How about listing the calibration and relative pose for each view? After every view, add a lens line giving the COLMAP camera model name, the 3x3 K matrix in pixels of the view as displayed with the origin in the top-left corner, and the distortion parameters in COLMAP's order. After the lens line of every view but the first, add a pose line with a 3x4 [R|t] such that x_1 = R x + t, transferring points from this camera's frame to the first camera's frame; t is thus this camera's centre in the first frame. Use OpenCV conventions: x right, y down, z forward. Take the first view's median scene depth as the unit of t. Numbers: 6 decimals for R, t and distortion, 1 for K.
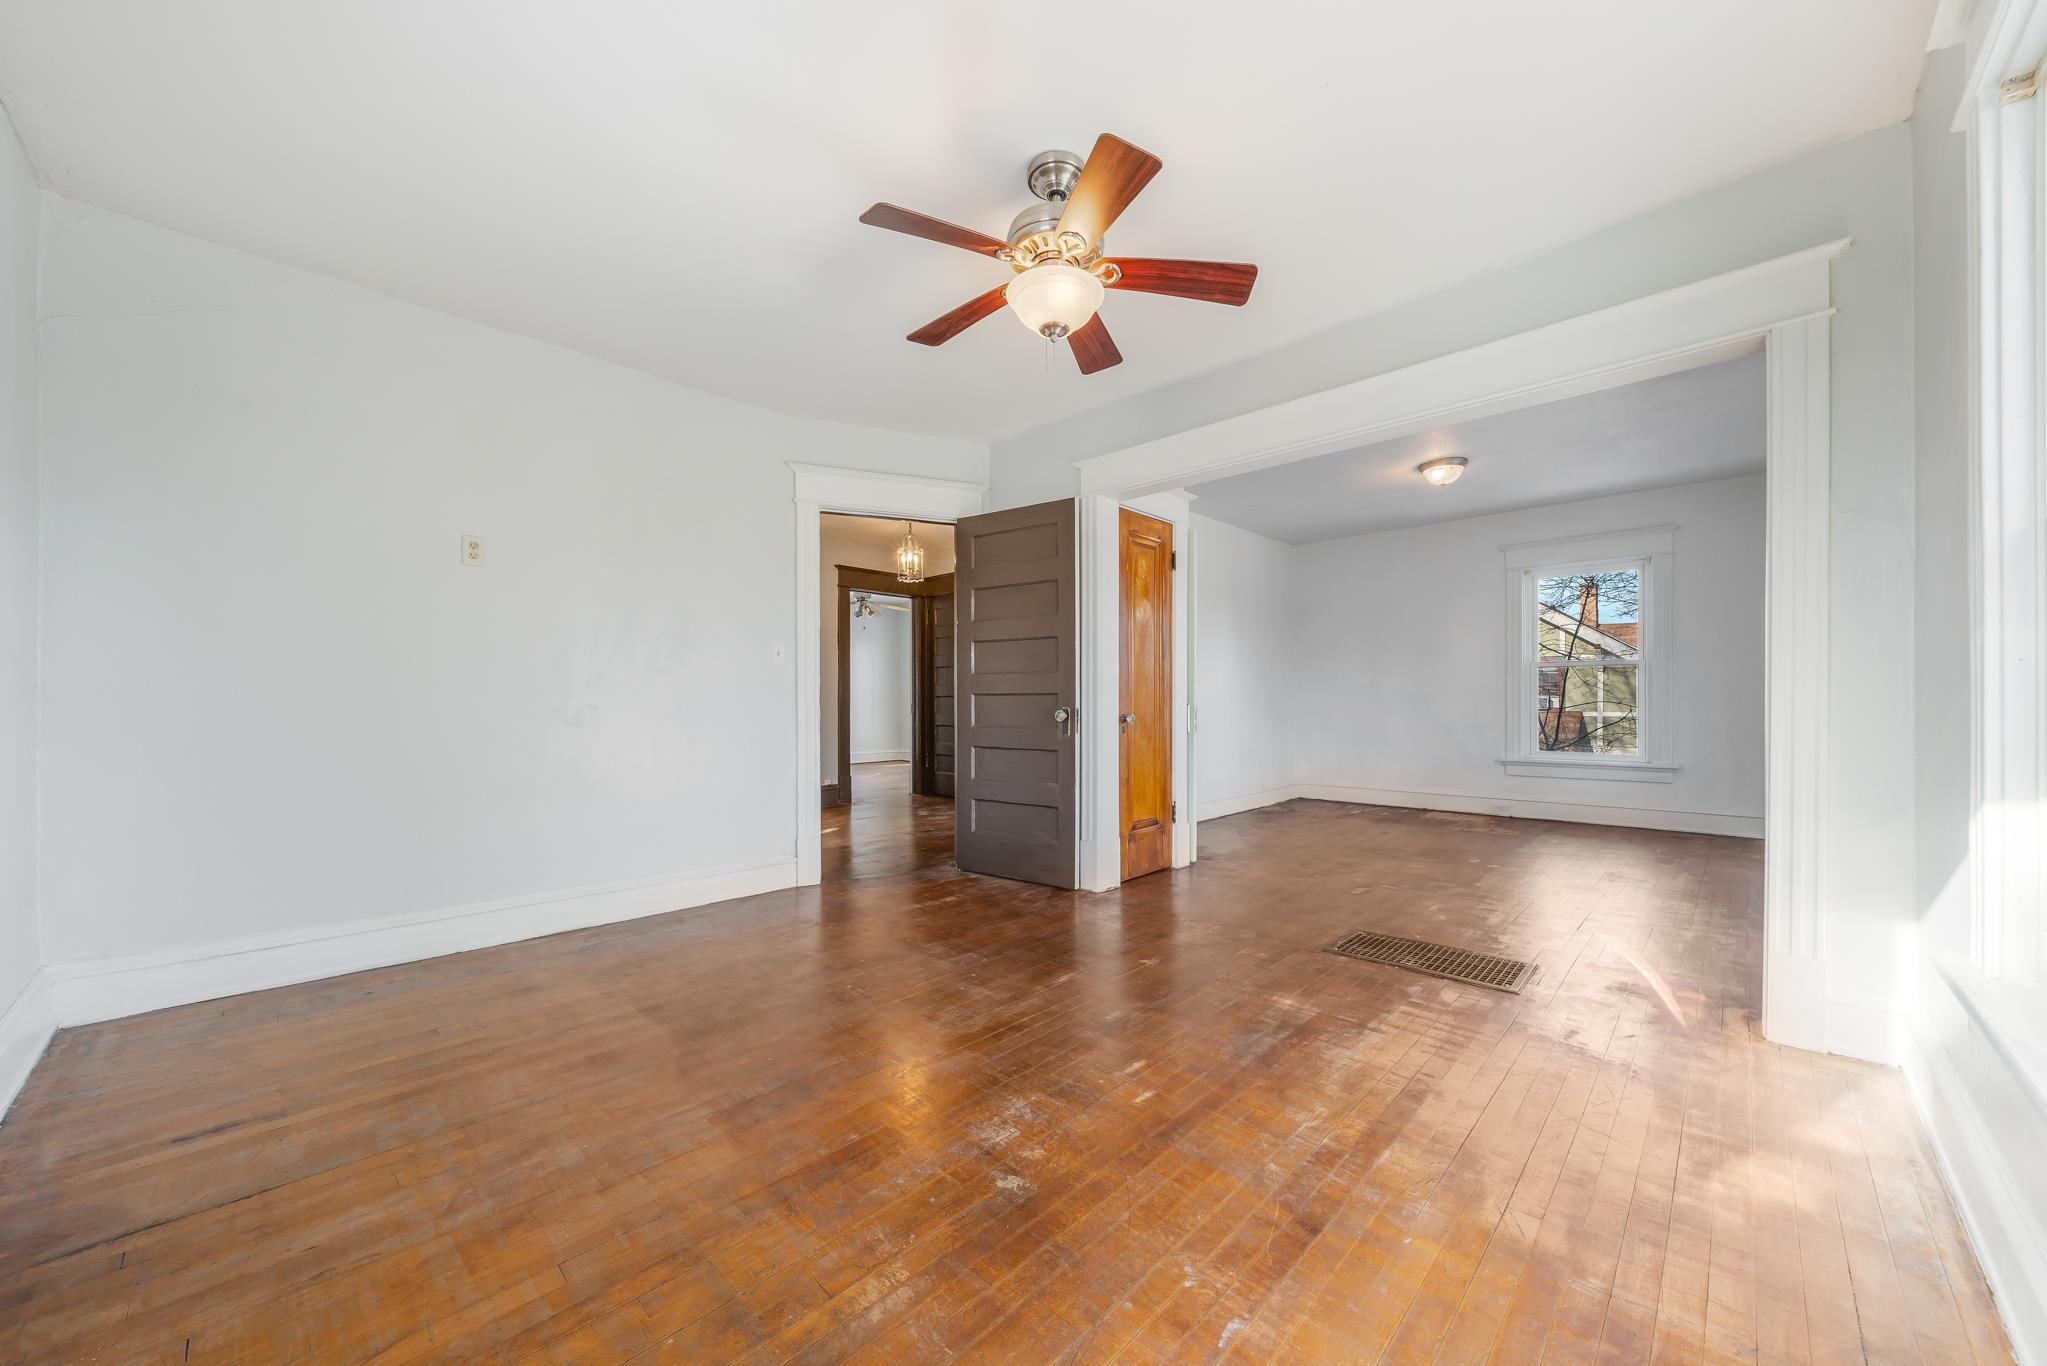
lens RADIAL K [[743.1, 0, 1023.5], [0, 743.1, 683.0], [0, 0, 1]] dist [-0.002324, -0.000154]
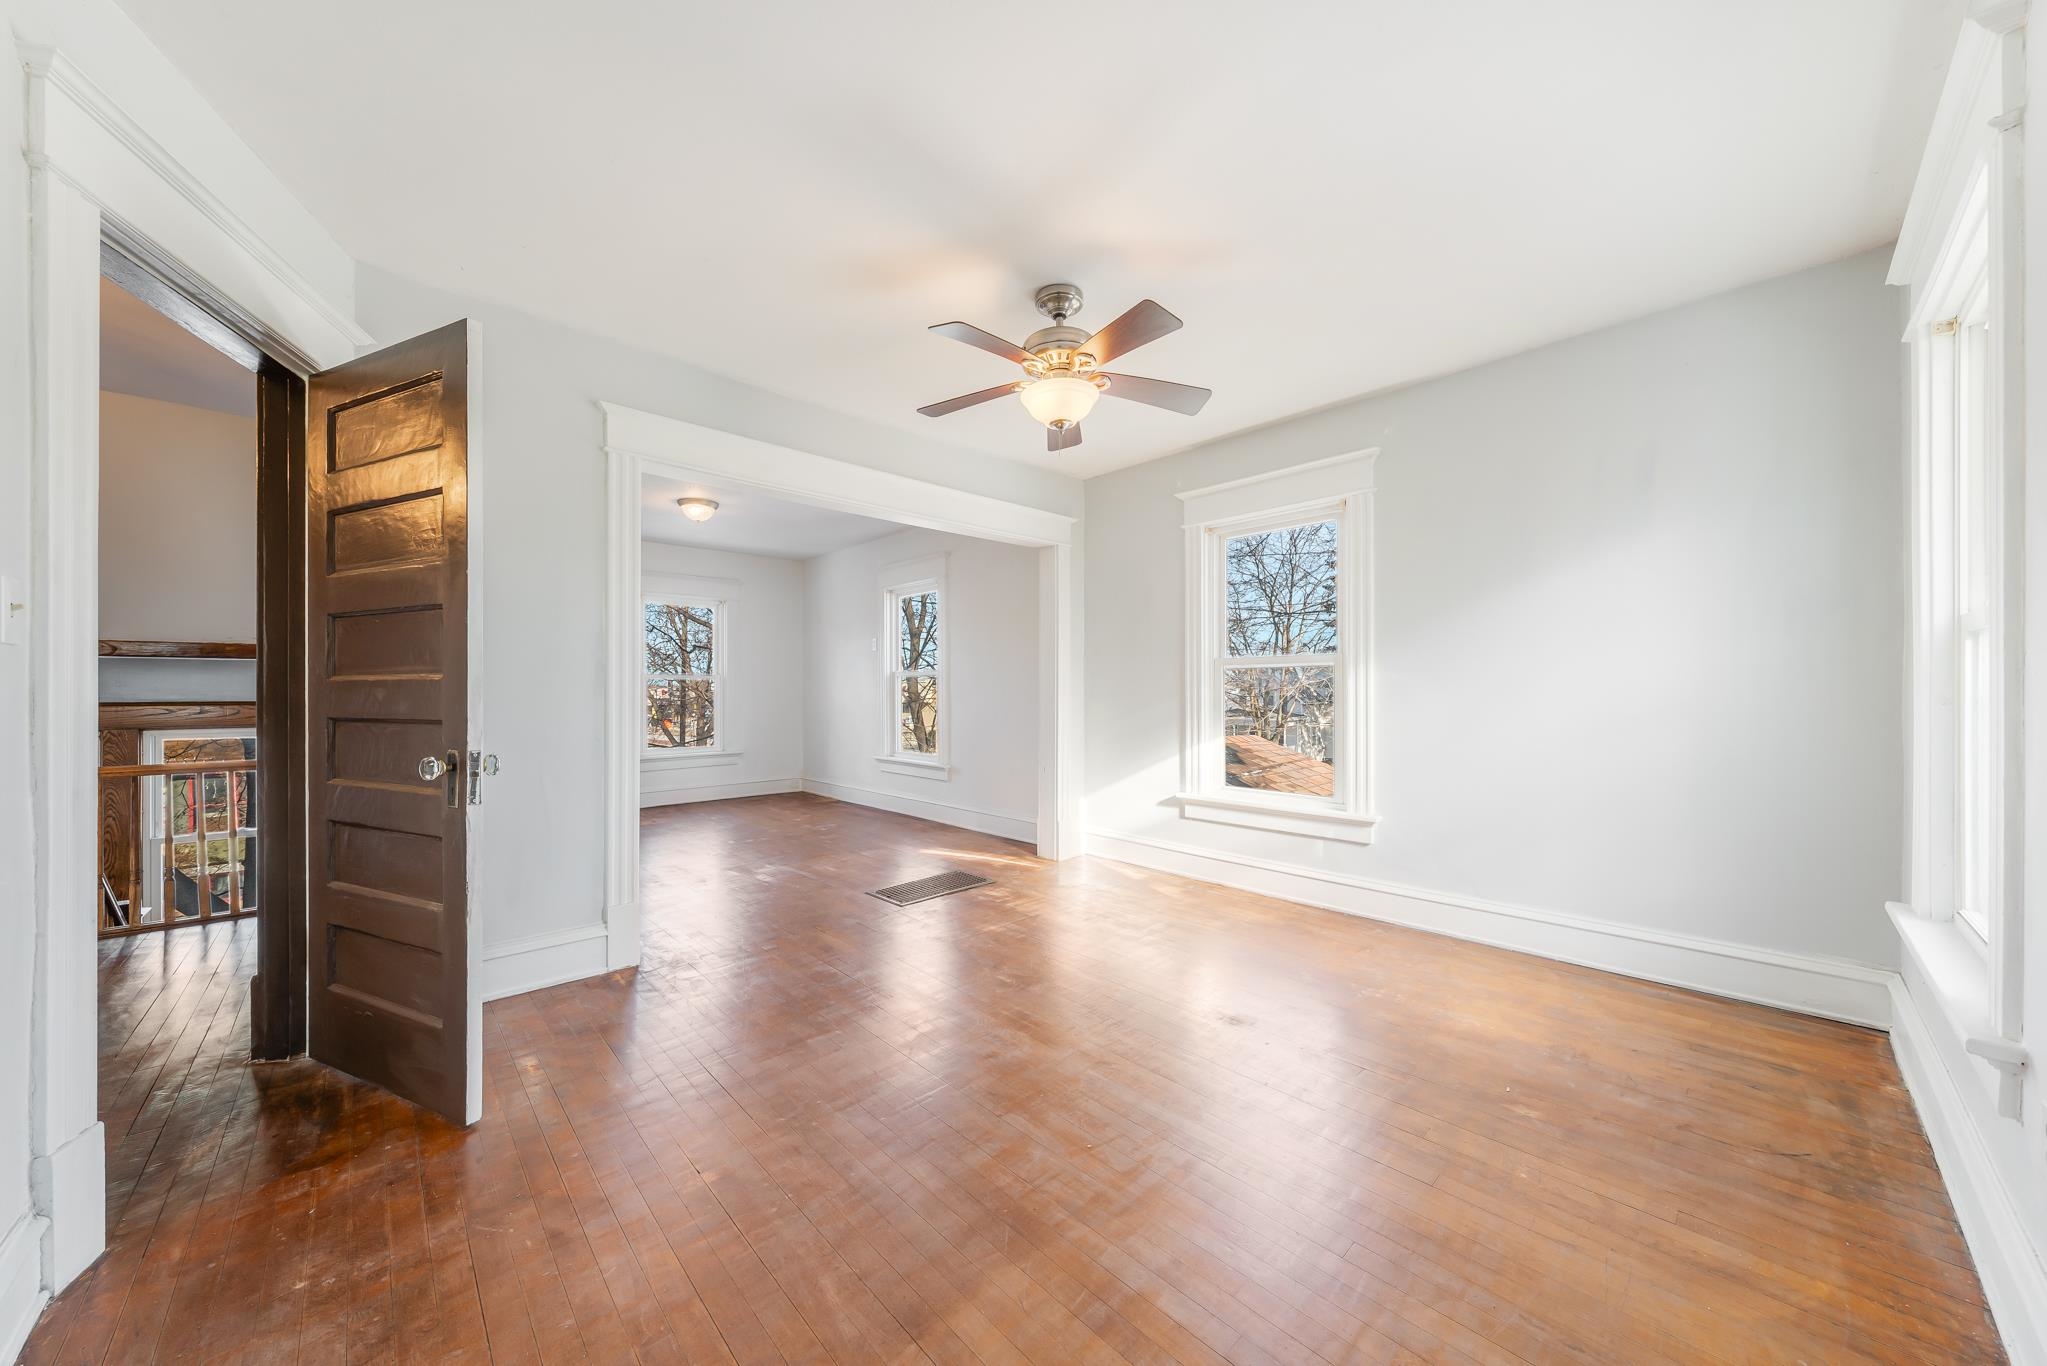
lens RADIAL K [[712.8, 0, 1032.5], [0, 712.8, 683.7], [0, 0, 1]] dist [-0.000364, 0.000094]
pose [[0.029990, 0.011006, 0.999490, -1.003562], [-0.007965, 0.999910, -0.010772, -0.021569], [-0.999518, -0.007638, 0.030075, 0.887200]]
